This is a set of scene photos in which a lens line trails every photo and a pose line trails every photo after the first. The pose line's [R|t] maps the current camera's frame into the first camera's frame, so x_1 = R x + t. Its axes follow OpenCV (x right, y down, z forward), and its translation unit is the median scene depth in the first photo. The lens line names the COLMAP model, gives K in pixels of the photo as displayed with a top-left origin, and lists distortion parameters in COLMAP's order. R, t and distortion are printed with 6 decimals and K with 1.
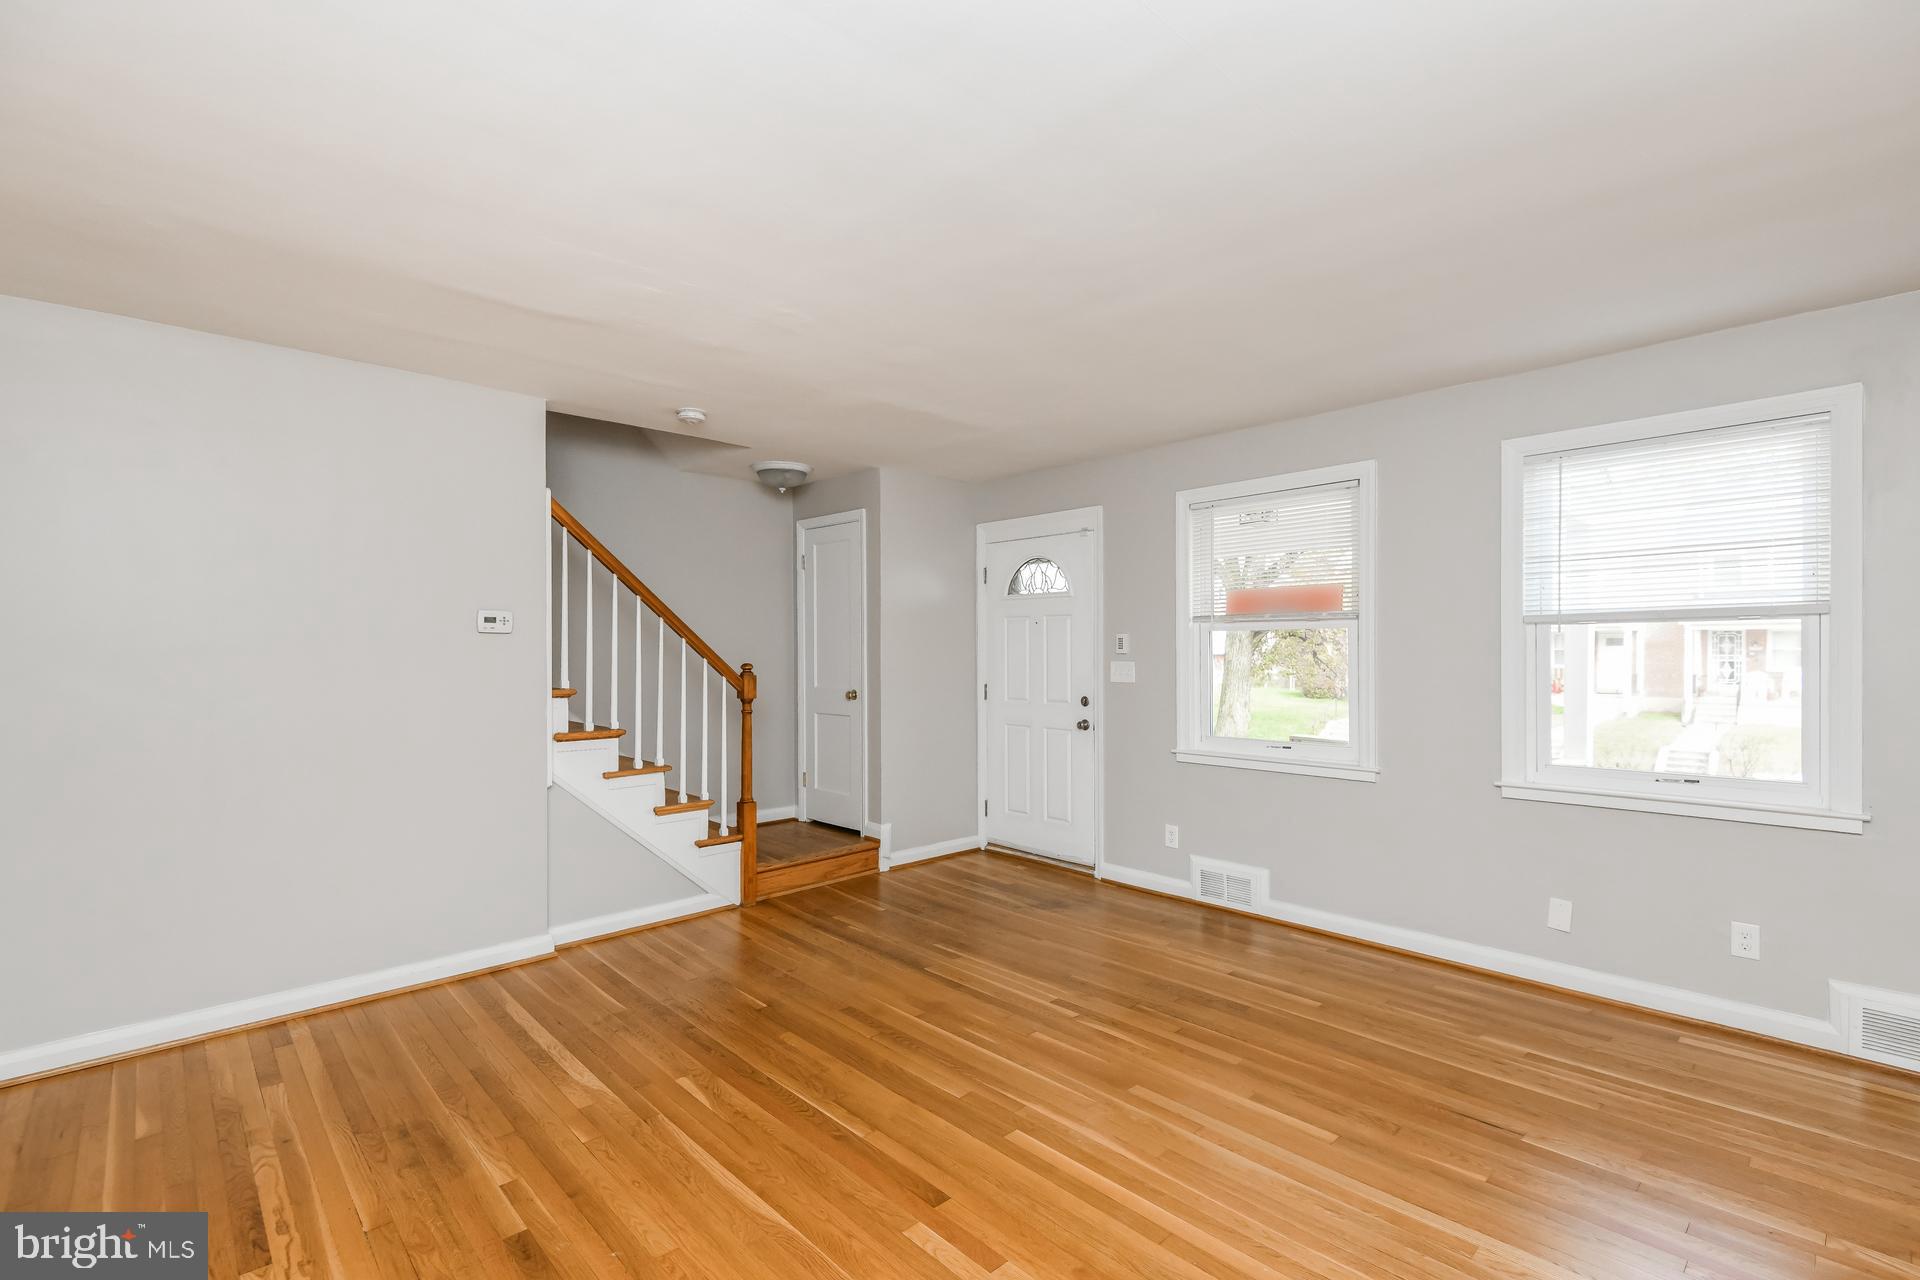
lens RADIAL K [[860.6, 0, 988.0], [0, 860.6, 645.5], [0, 0, 1]] dist [0.009824, -0.007880]
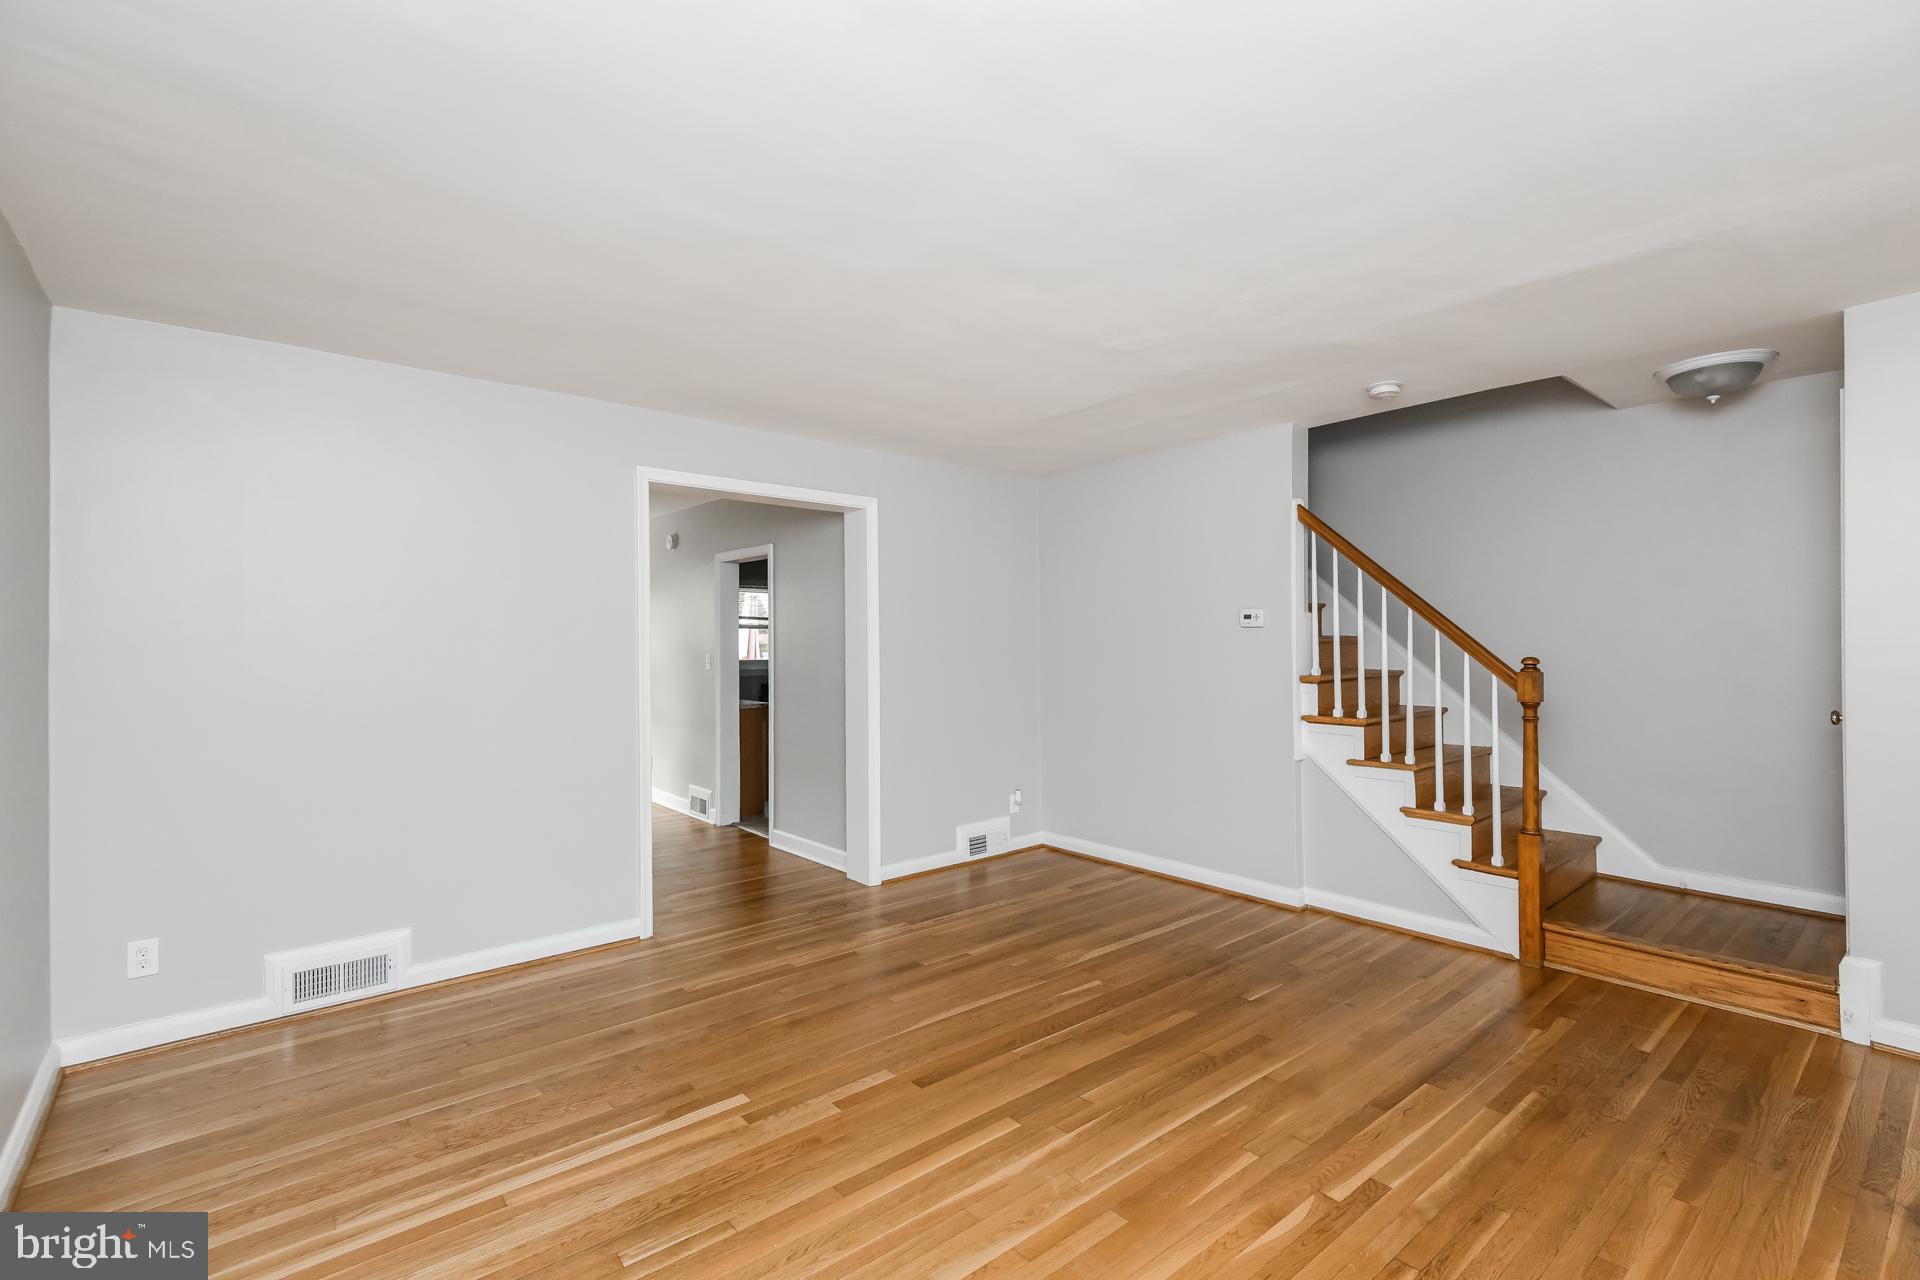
lens RADIAL K [[860.6, 0, 947.1], [0, 860.6, 638.3], [0, 0, 1]] dist [0.009824, -0.007880]
pose [[-0.097119, -0.000877, -0.995272, 0.650479], [0.008722, 0.999960, -0.001733, -0.000082], [0.995235, -0.008849, -0.097107, 0.639470]]
